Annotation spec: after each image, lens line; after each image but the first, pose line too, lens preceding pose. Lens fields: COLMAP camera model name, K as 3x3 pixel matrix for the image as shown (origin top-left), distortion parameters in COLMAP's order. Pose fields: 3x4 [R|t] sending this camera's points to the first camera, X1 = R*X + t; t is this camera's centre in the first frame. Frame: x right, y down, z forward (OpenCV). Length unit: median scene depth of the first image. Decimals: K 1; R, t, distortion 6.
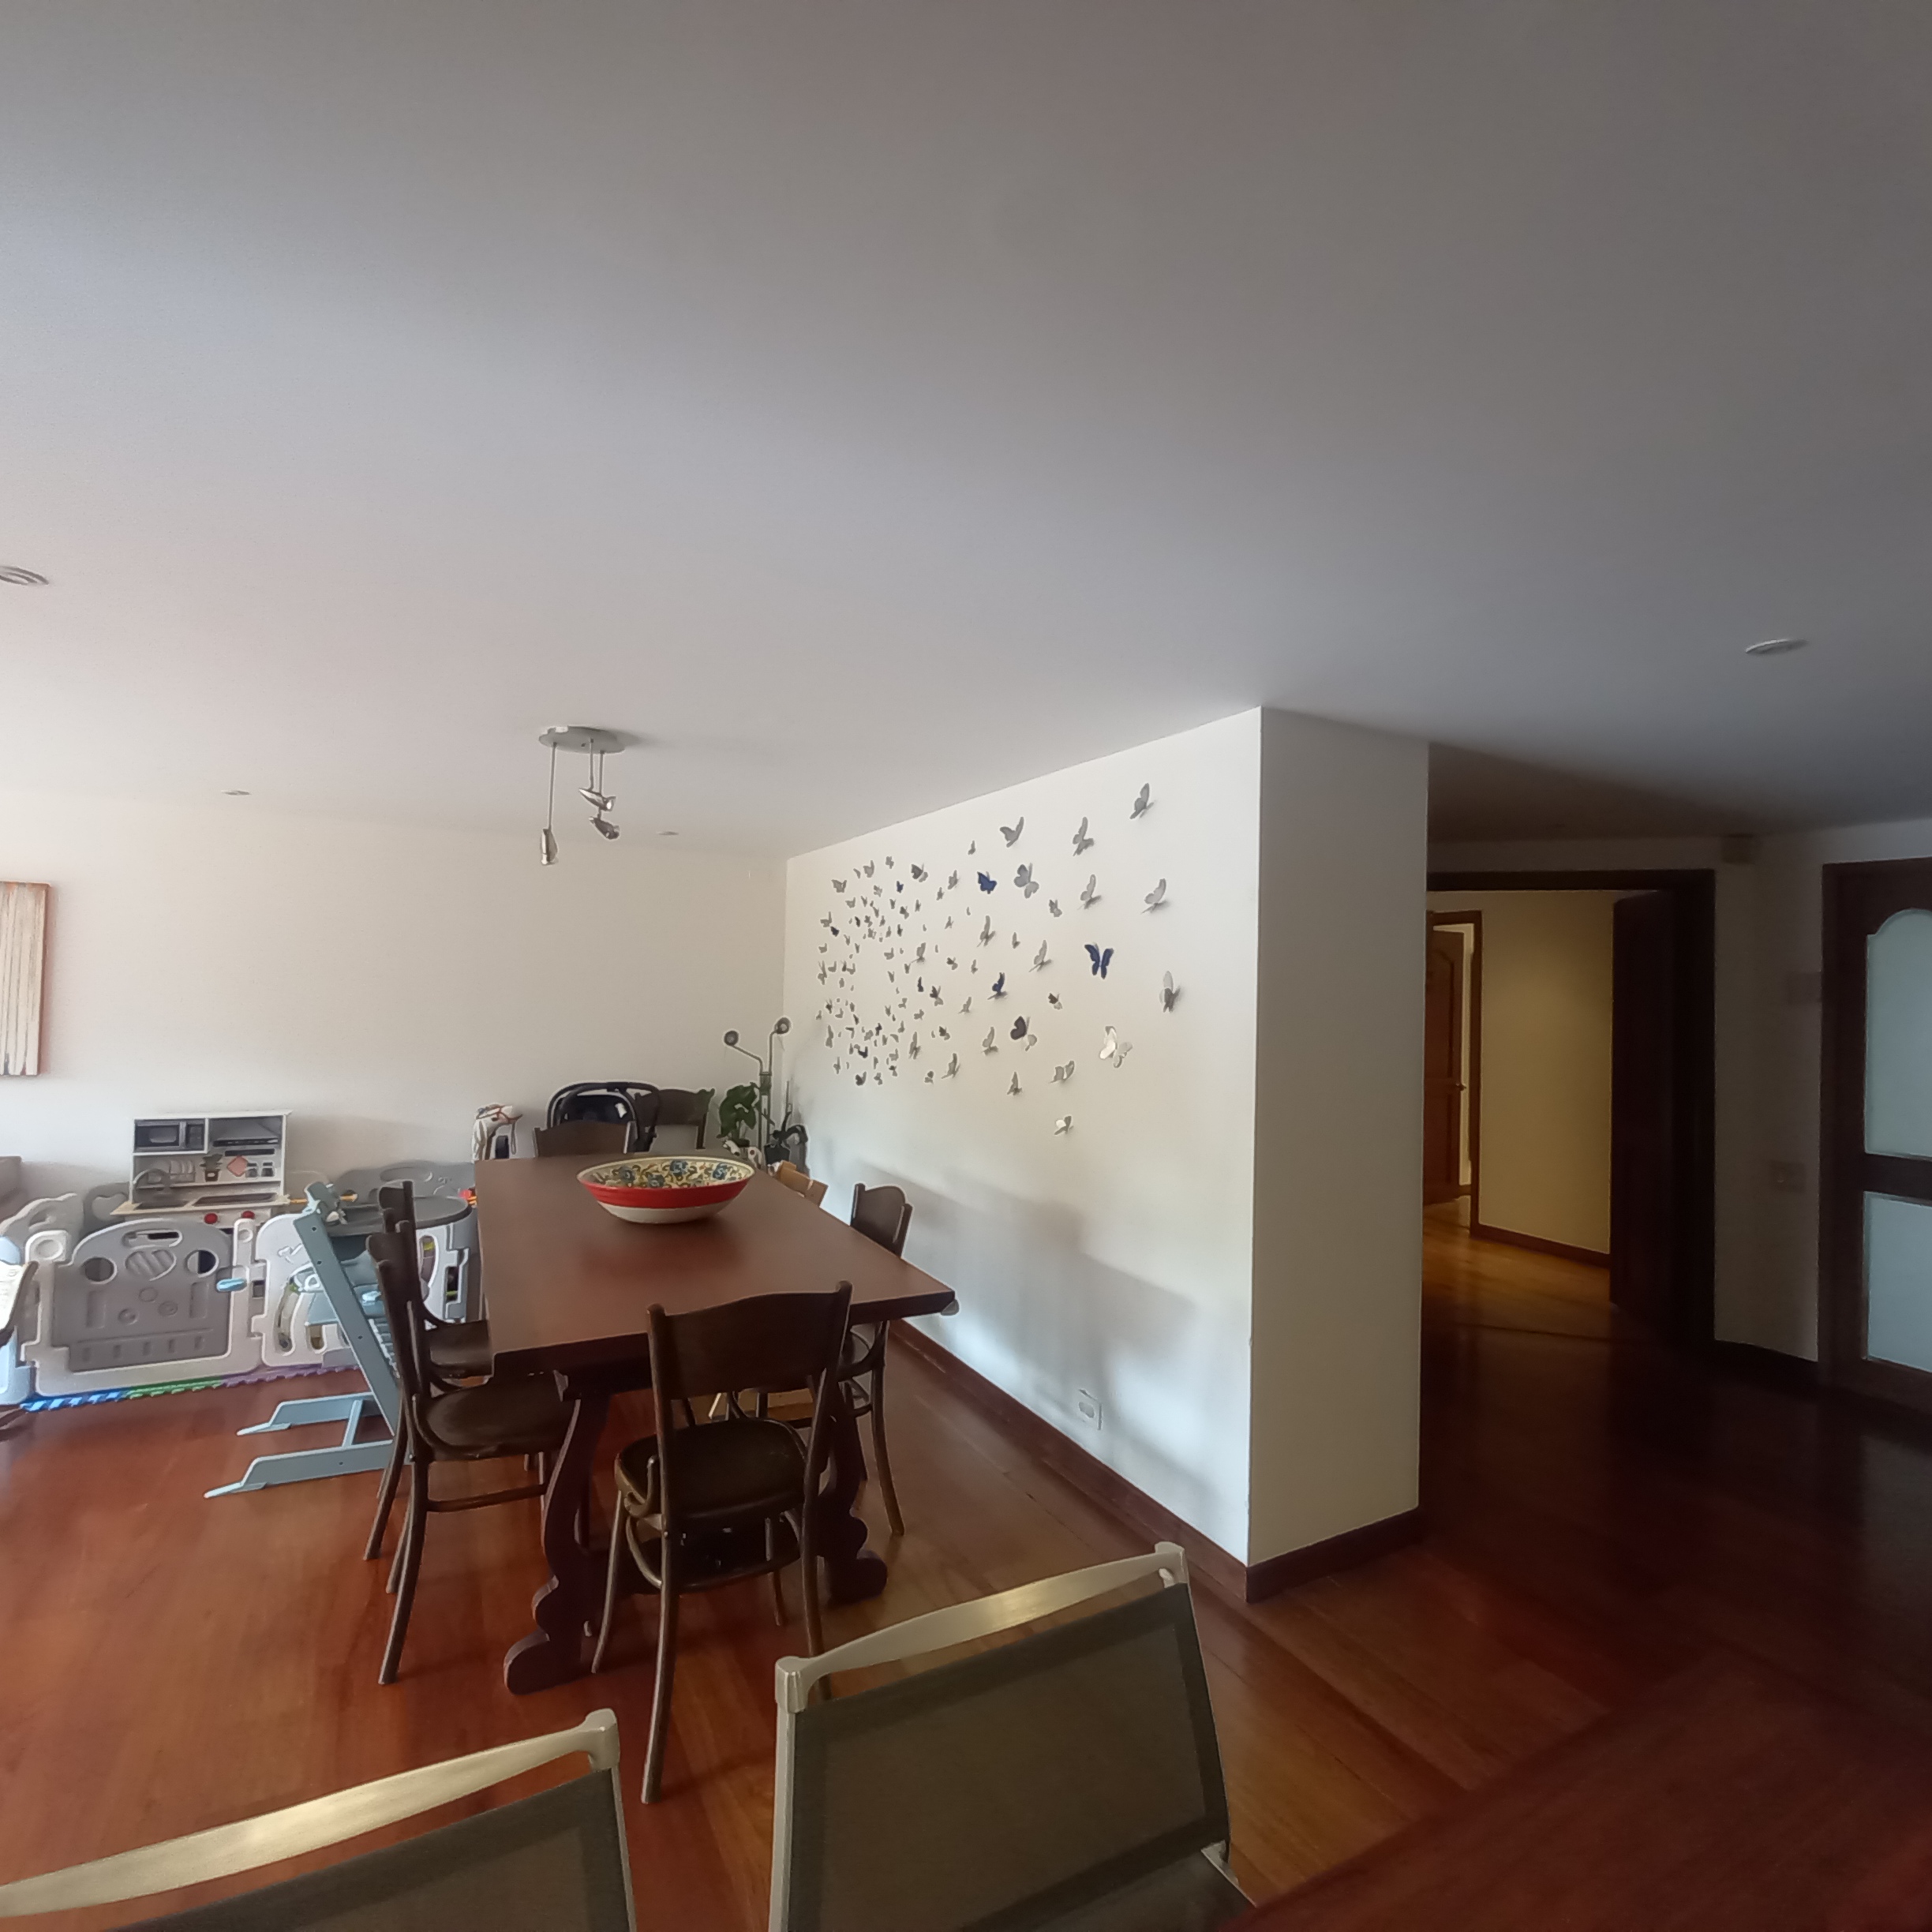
lens RADIAL K [[979.1, 0, 966.0], [0, 979.1, 966.0], [0, 0, 1]] dist [-0.002125, -0.000667]
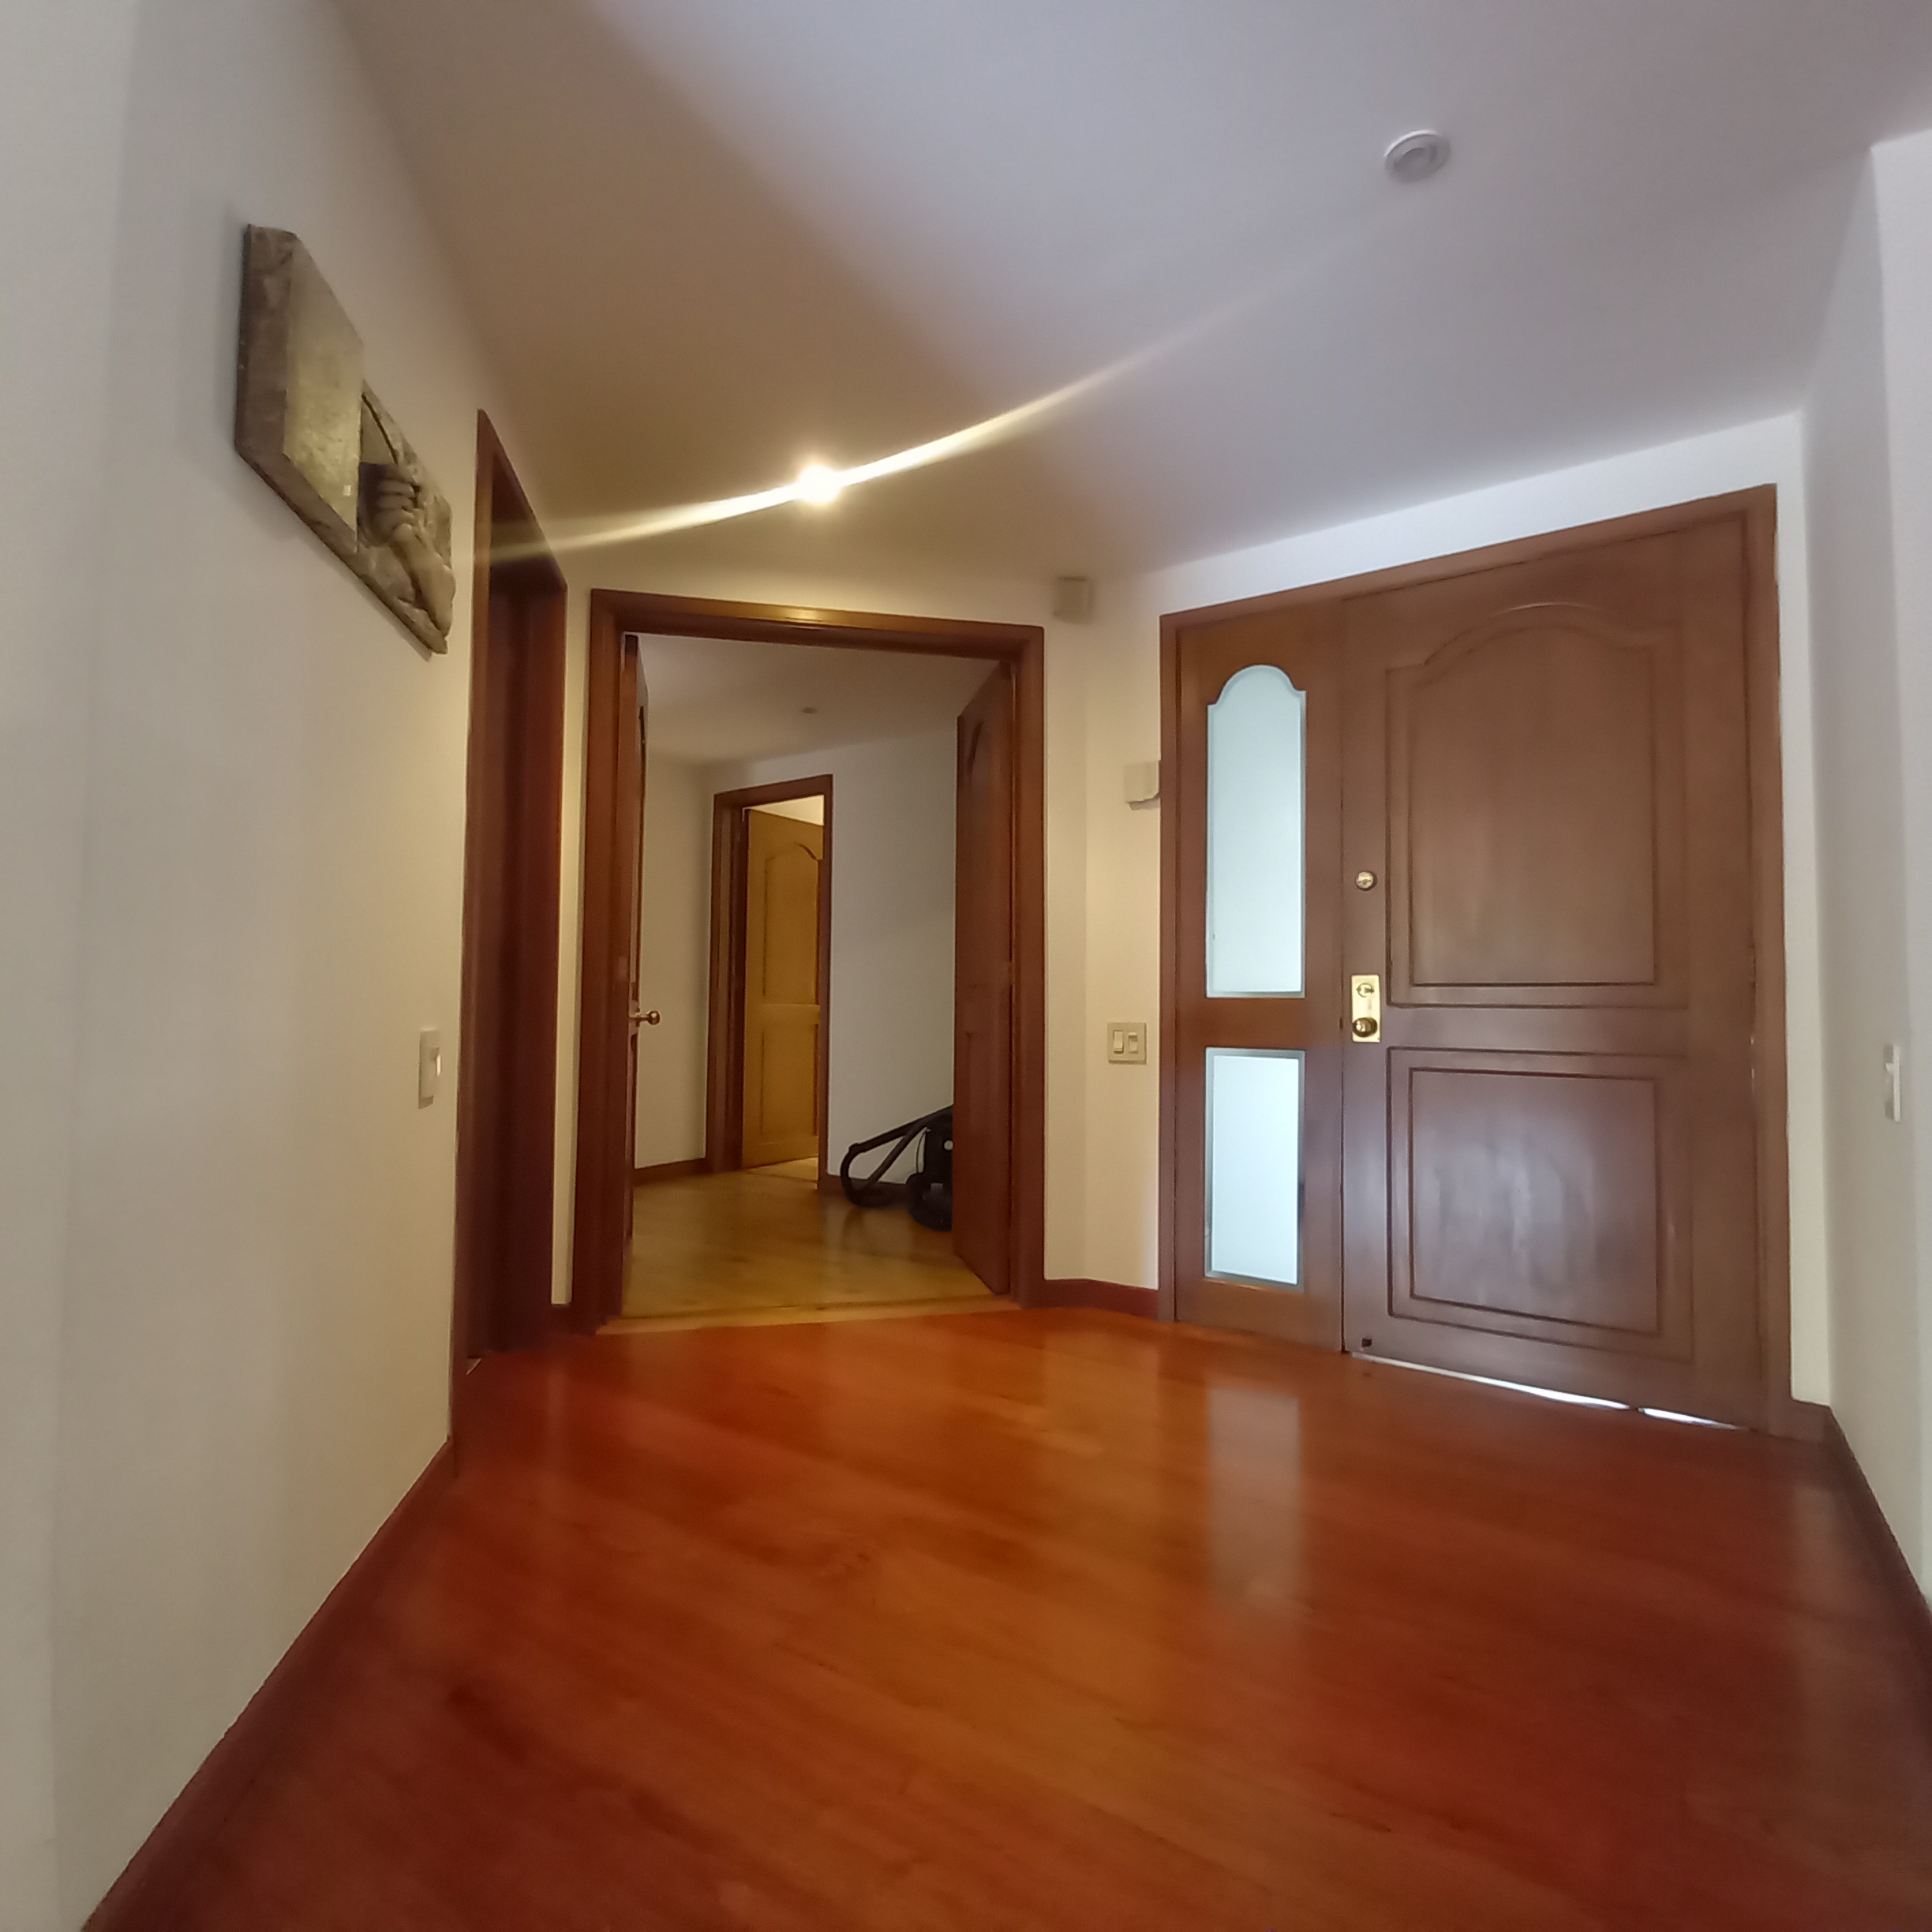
lens RADIAL K [[1018.7, 0, 966.0], [0, 1018.7, 966.0], [0, 0, 1]] dist [0.000525, -0.000083]
pose [[0.868988, 0.004777, 0.494810, 0.344836], [0.001124, 0.999932, -0.011628, 0.160741], [-0.494832, 0.010660, 0.868923, 0.381064]]
